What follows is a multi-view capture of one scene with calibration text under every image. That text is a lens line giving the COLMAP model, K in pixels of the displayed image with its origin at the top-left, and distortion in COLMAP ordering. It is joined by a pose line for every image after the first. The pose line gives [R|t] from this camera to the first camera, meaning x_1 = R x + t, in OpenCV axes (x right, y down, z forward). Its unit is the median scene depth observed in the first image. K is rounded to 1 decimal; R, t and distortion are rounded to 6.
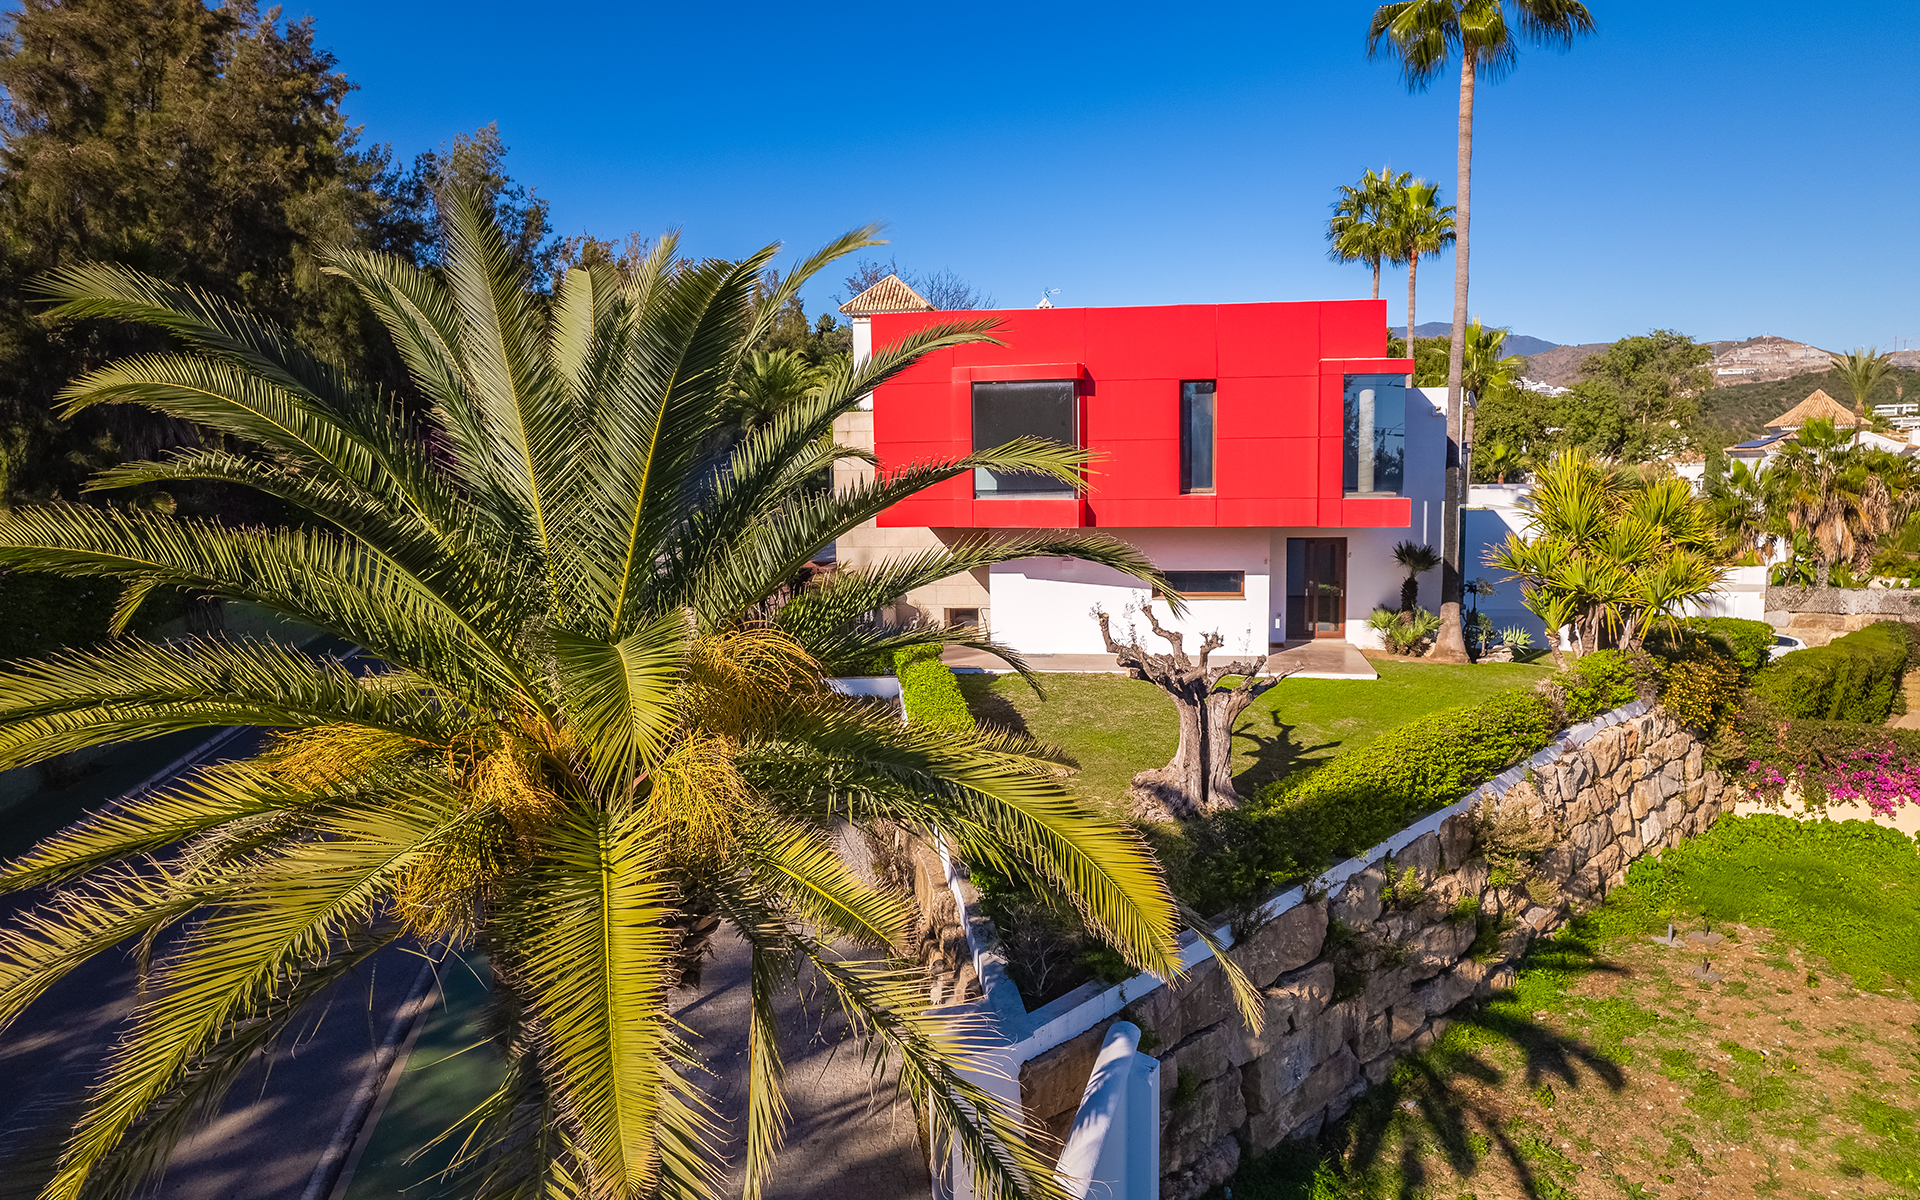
lens RADIAL K [[1292.9, 0, 960.0], [0, 1292.9, 600.0], [0, 0, 1]] dist [-0.003817, -0.001963]
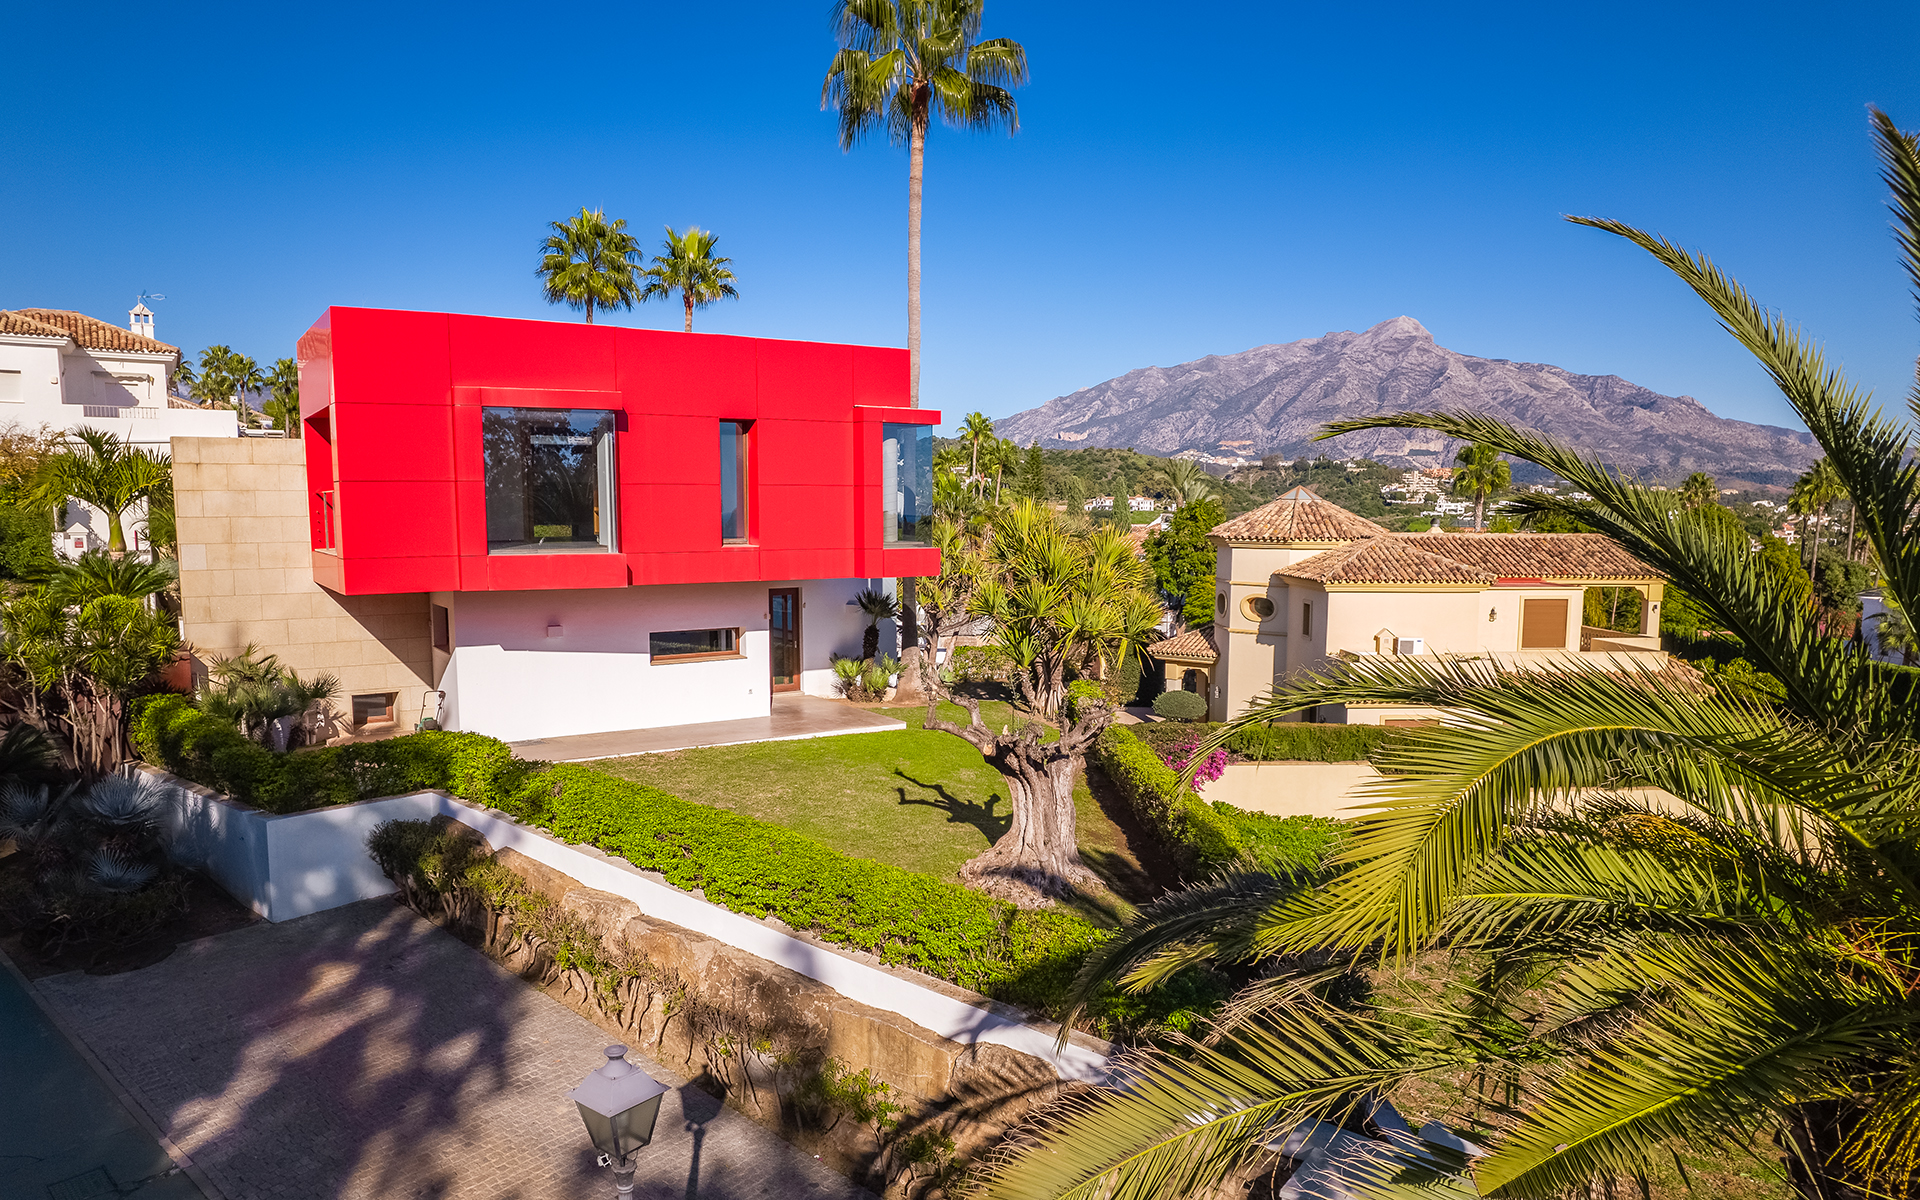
lens RADIAL K [[1292.9, 0, 960.0], [0, 1292.9, 600.0], [0, 0, 1]] dist [-0.003817, -0.001963]
pose [[0.744002, -0.043607, 0.666753, -0.273968], [0.067998, 0.997629, -0.010629, -0.021279], [-0.664708, 0.053246, 0.745203, 0.205958]]
